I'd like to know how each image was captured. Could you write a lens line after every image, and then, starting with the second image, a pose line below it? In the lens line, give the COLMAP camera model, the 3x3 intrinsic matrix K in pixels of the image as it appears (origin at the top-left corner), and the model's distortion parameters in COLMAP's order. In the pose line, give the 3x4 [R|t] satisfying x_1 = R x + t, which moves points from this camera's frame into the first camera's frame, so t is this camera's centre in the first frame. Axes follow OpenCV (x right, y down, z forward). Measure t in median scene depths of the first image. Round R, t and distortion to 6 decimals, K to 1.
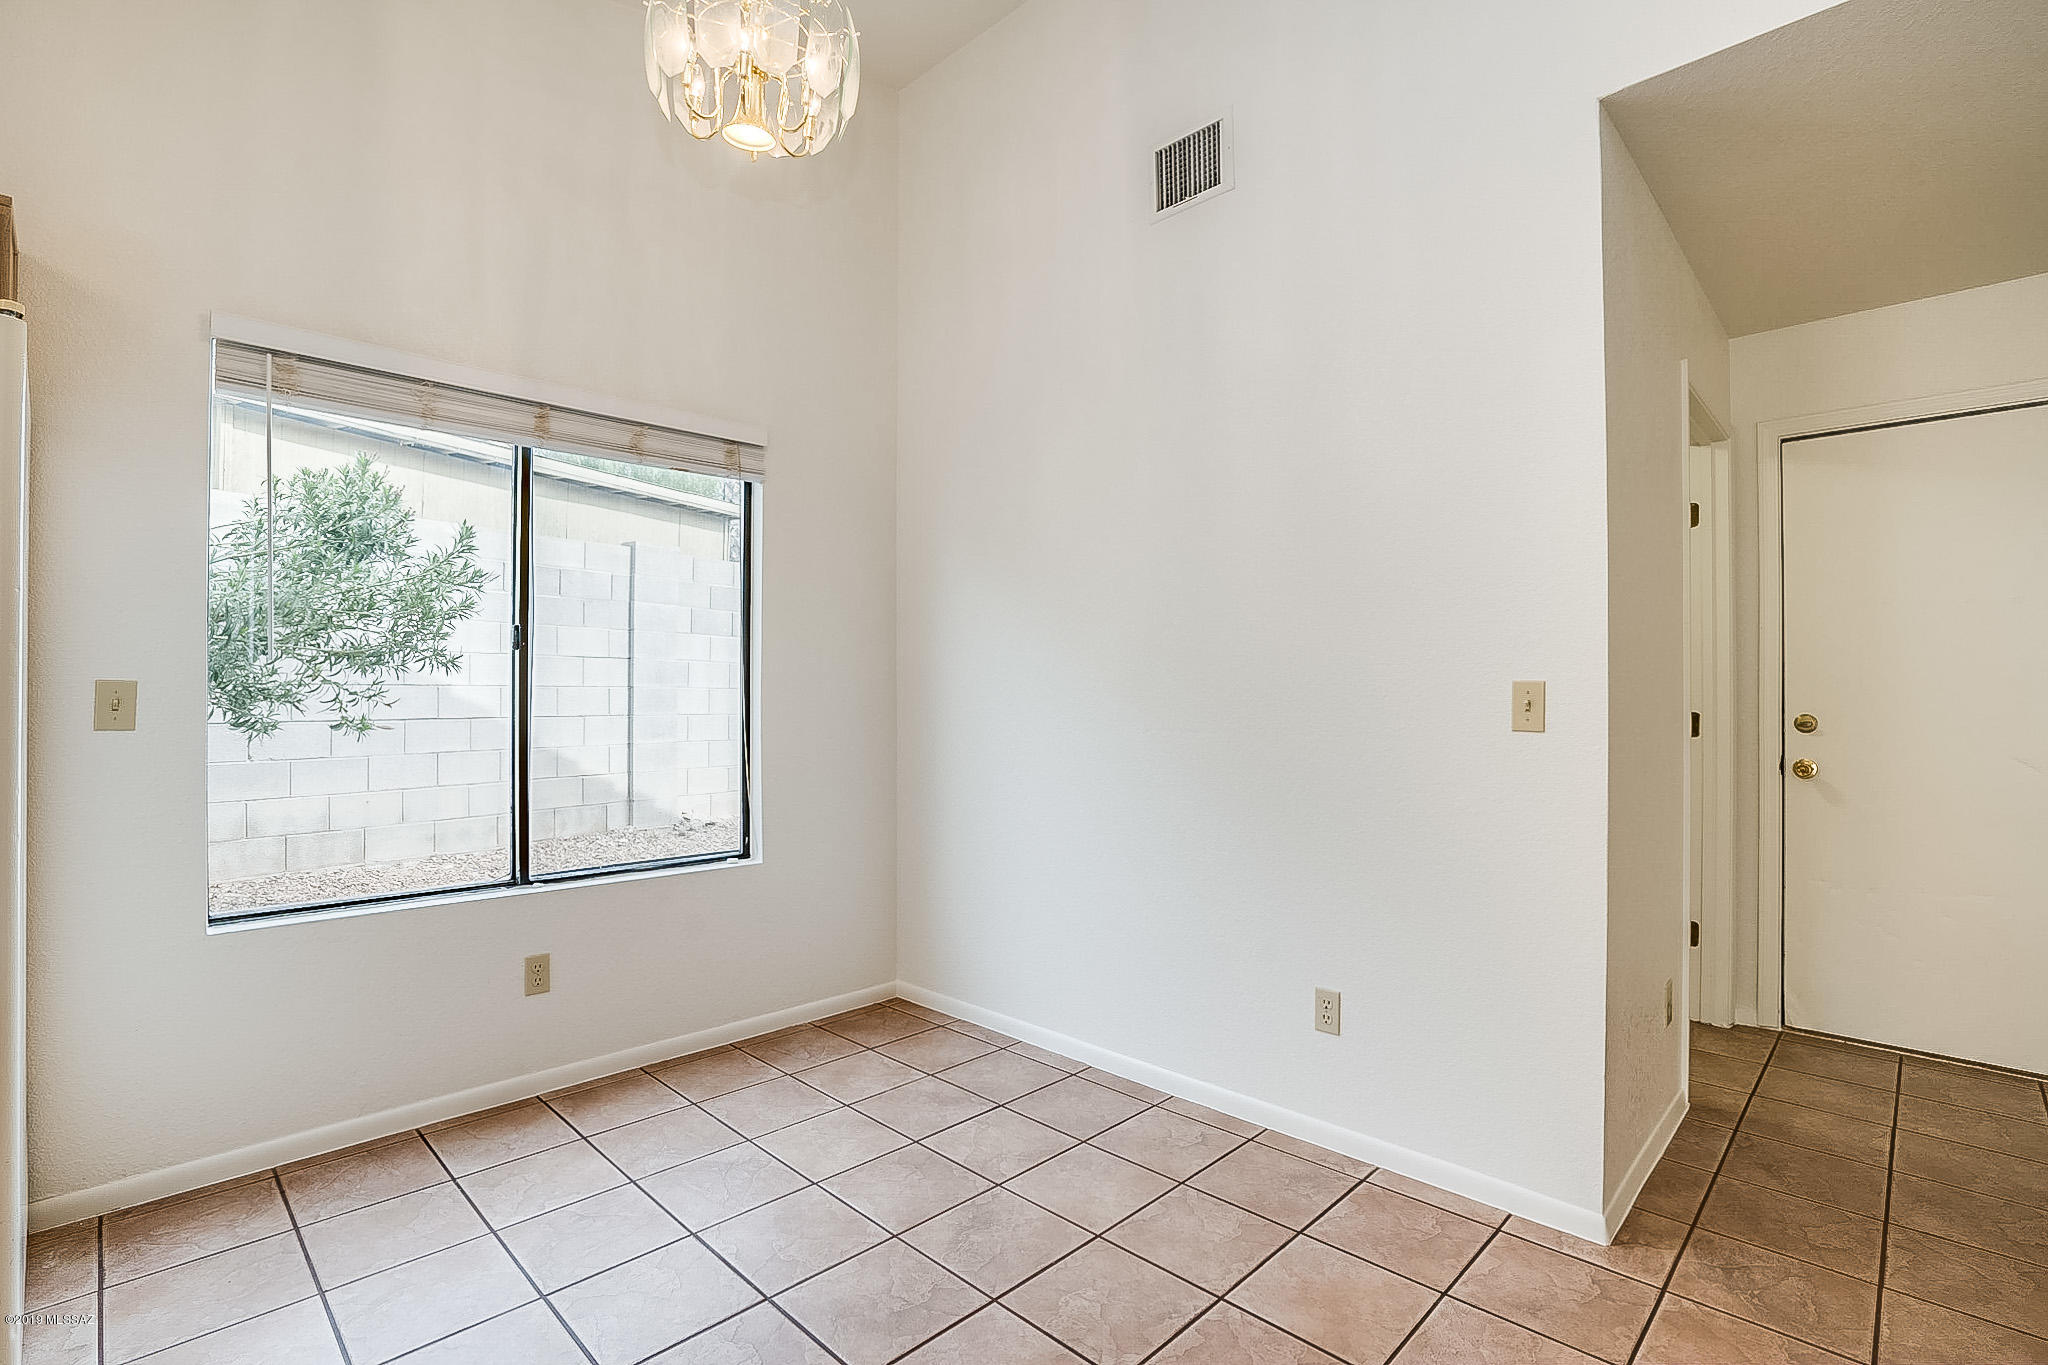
lens RADIAL K [[957.5, 0, 1017.9], [0, 957.5, 692.4], [0, 0, 1]] dist [-0.053791, 0.016932]
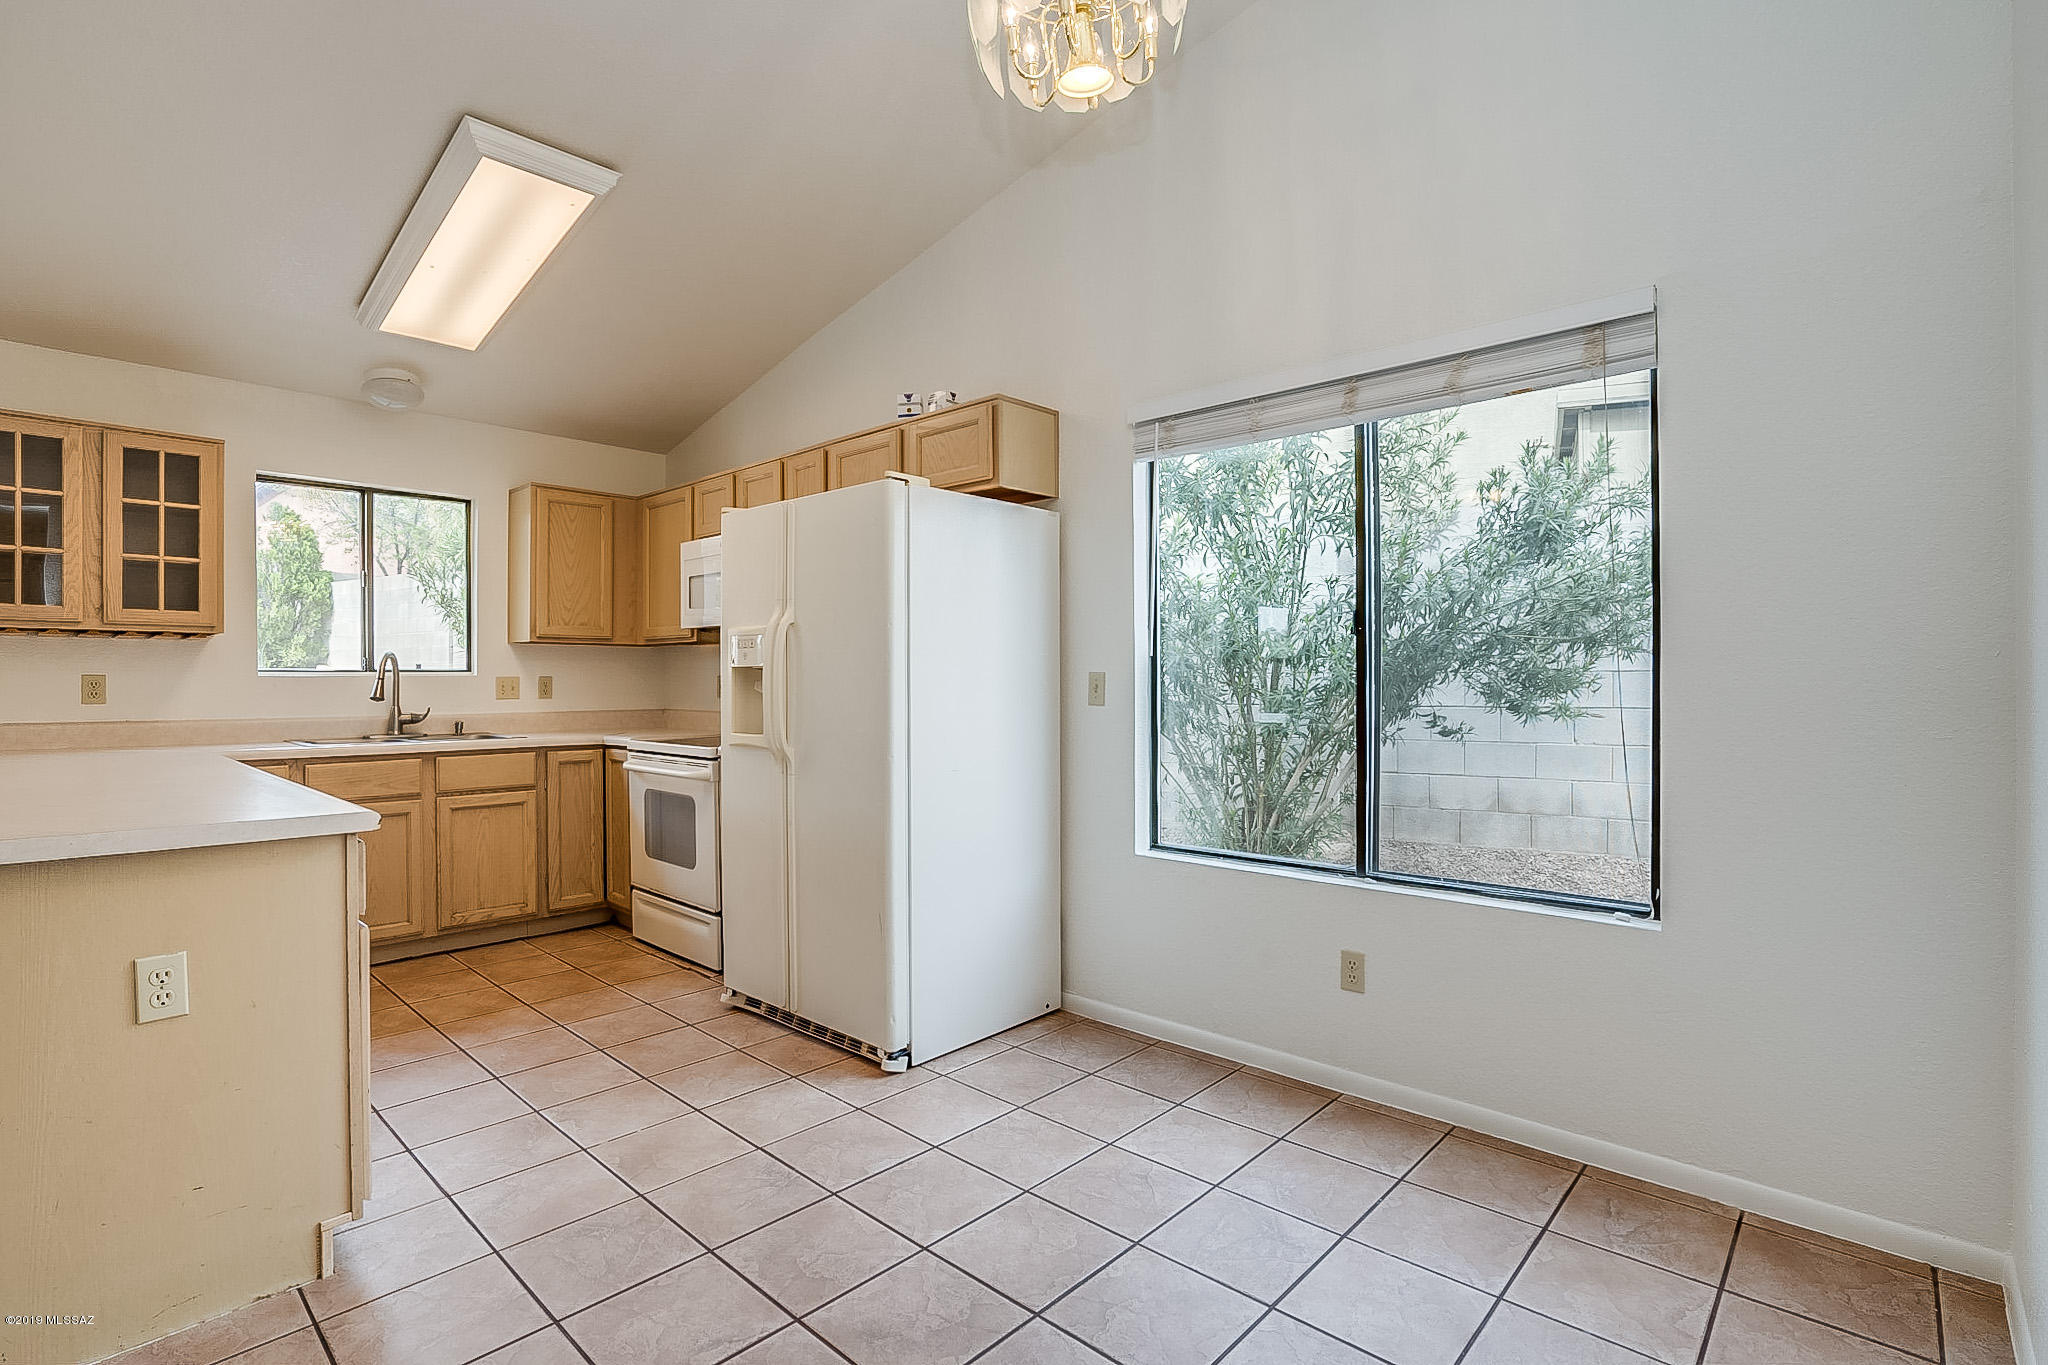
lens RADIAL K [[957.5, 0, 1025.6], [0, 957.5, 694.4], [0, 0, 1]] dist [-0.053791, 0.016932]
pose [[0.037549, 0.010974, -0.999235, 0.438788], [-0.001016, 0.999940, 0.010944, 0.005282], [0.999294, 0.000605, 0.037558, 0.618916]]
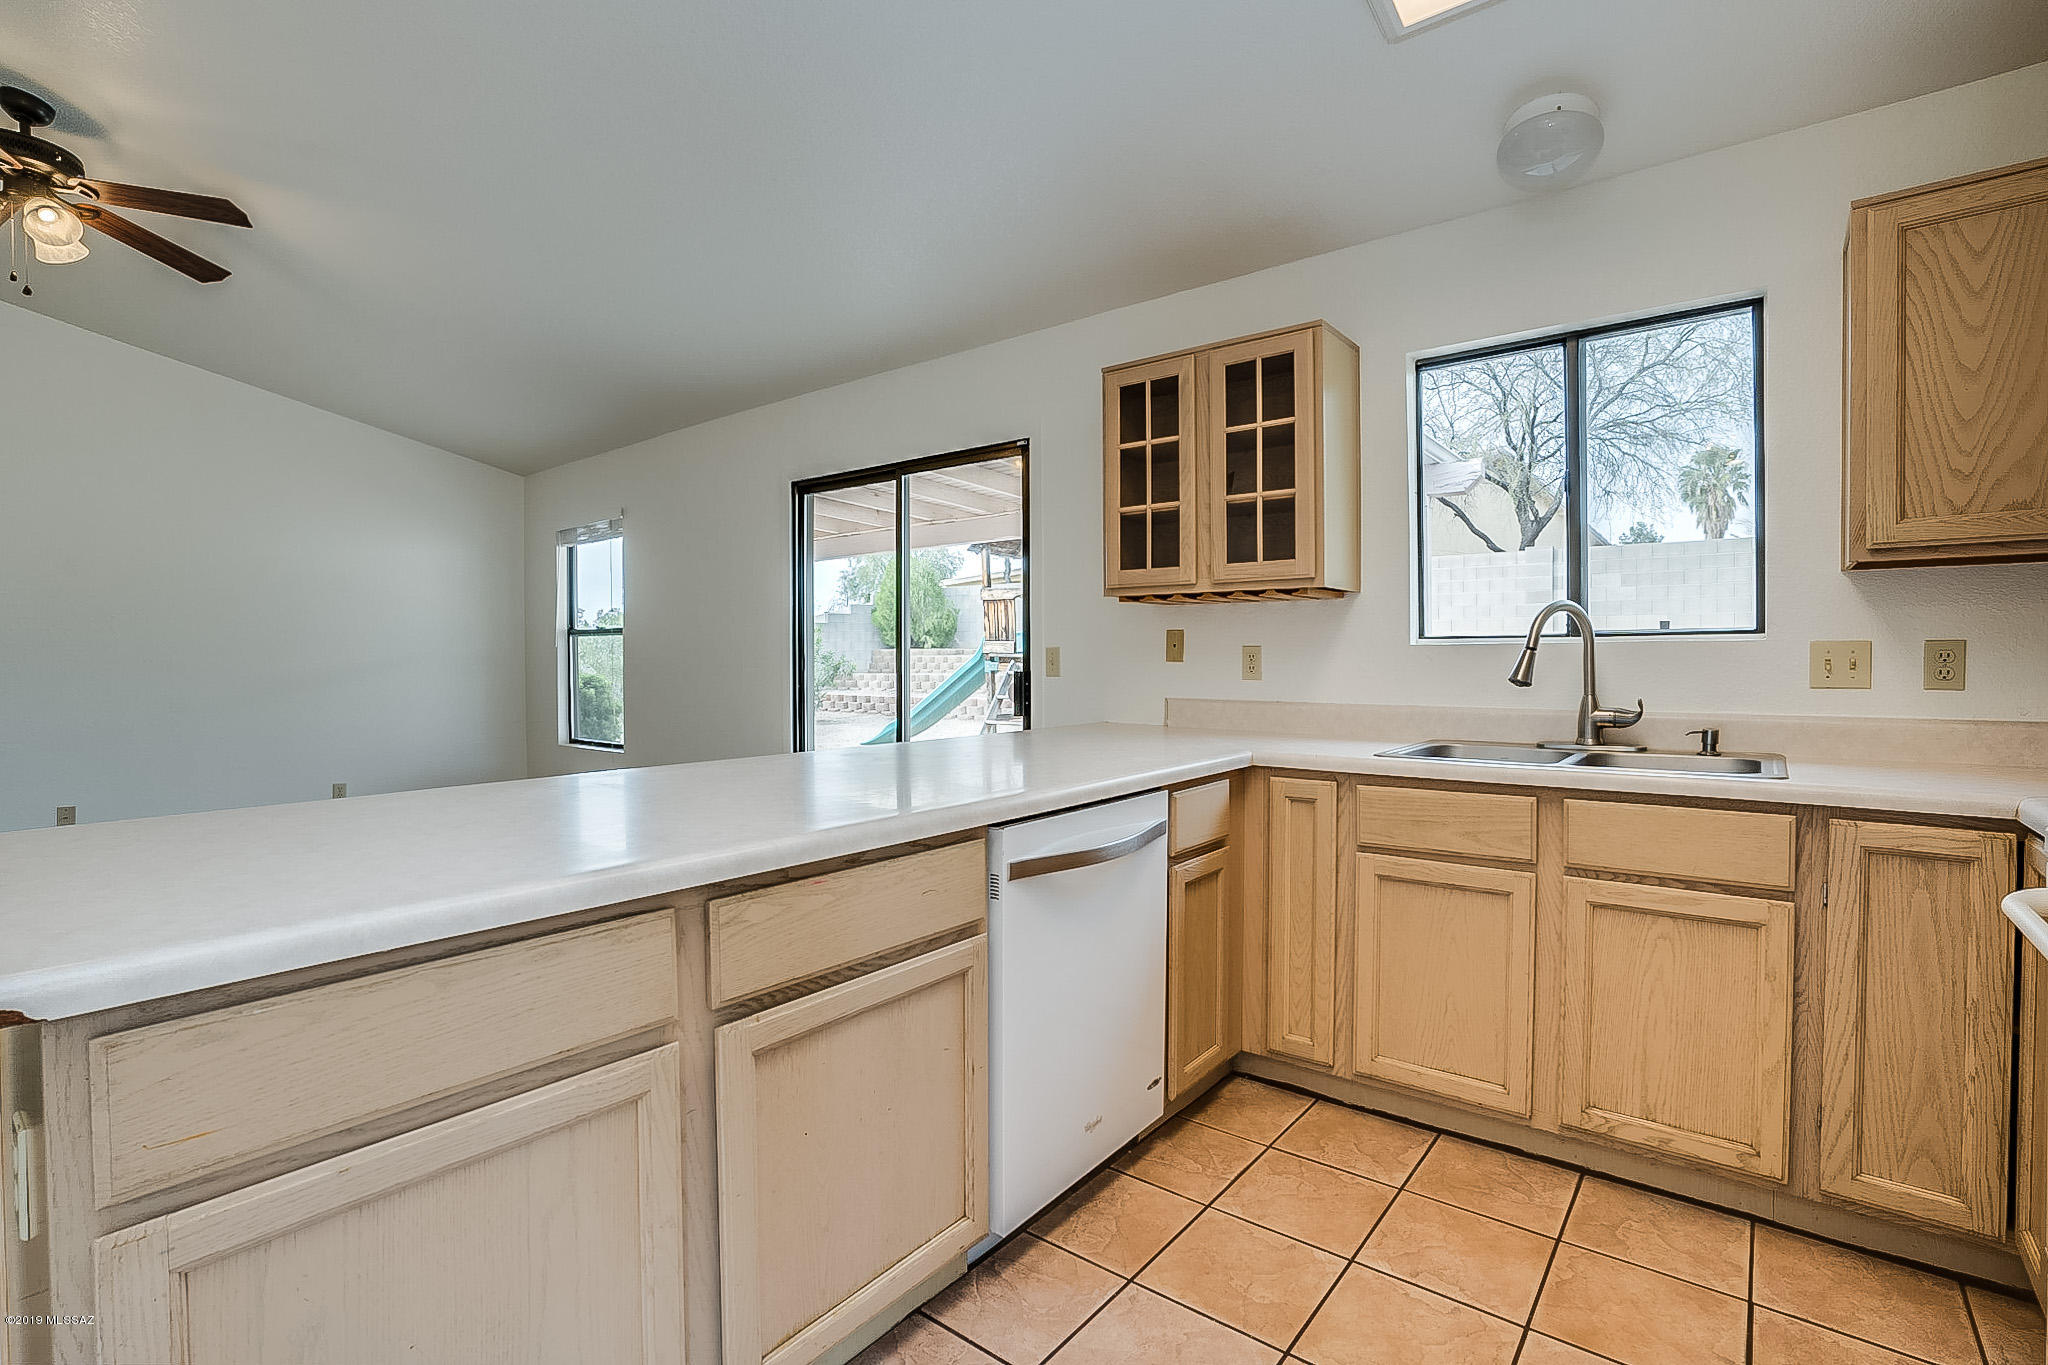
lens RADIAL K [[957.5, 0, 1023.5], [0, 957.5, 673.1], [0, 0, 1]] dist [-0.053791, 0.016932]
pose [[-0.994470, 0.005774, -0.104858, -0.517542], [0.003823, 0.999816, 0.018798, 0.003223], [0.104948, 0.018293, -0.994309, 0.468826]]
